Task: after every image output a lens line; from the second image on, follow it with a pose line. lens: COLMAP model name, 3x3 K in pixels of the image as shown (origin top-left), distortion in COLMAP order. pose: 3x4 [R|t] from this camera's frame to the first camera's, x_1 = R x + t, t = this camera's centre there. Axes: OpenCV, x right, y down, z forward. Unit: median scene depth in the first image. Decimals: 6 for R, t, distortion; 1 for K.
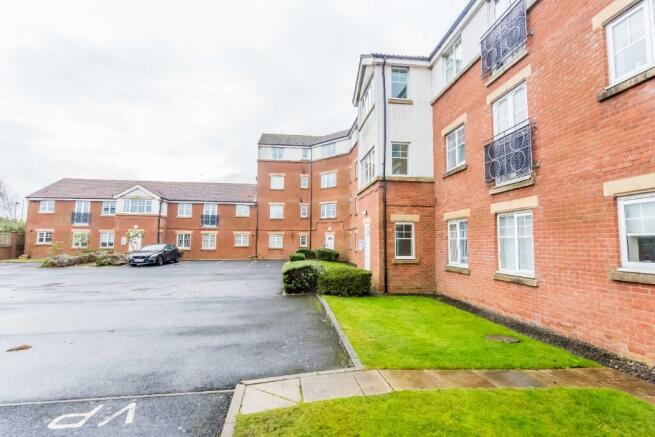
lens RADIAL K [[322.0, 0, 327.5], [0, 322.0, 218.5], [0, 0, 1]] dist [0.000387, 0.000308]
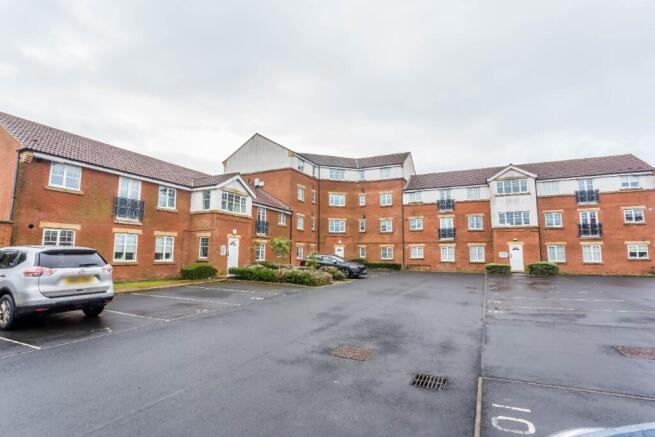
lens RADIAL K [[341.7, 0, 327.5], [0, 341.7, 218.5], [0, 0, 1]] dist [0.000267, 0.000025]
pose [[0.513208, 0.090799, 0.853448, -1.093929], [-0.063709, 0.995675, -0.067620, 0.033823], [-0.855896, -0.019670, 0.516773, 0.400717]]
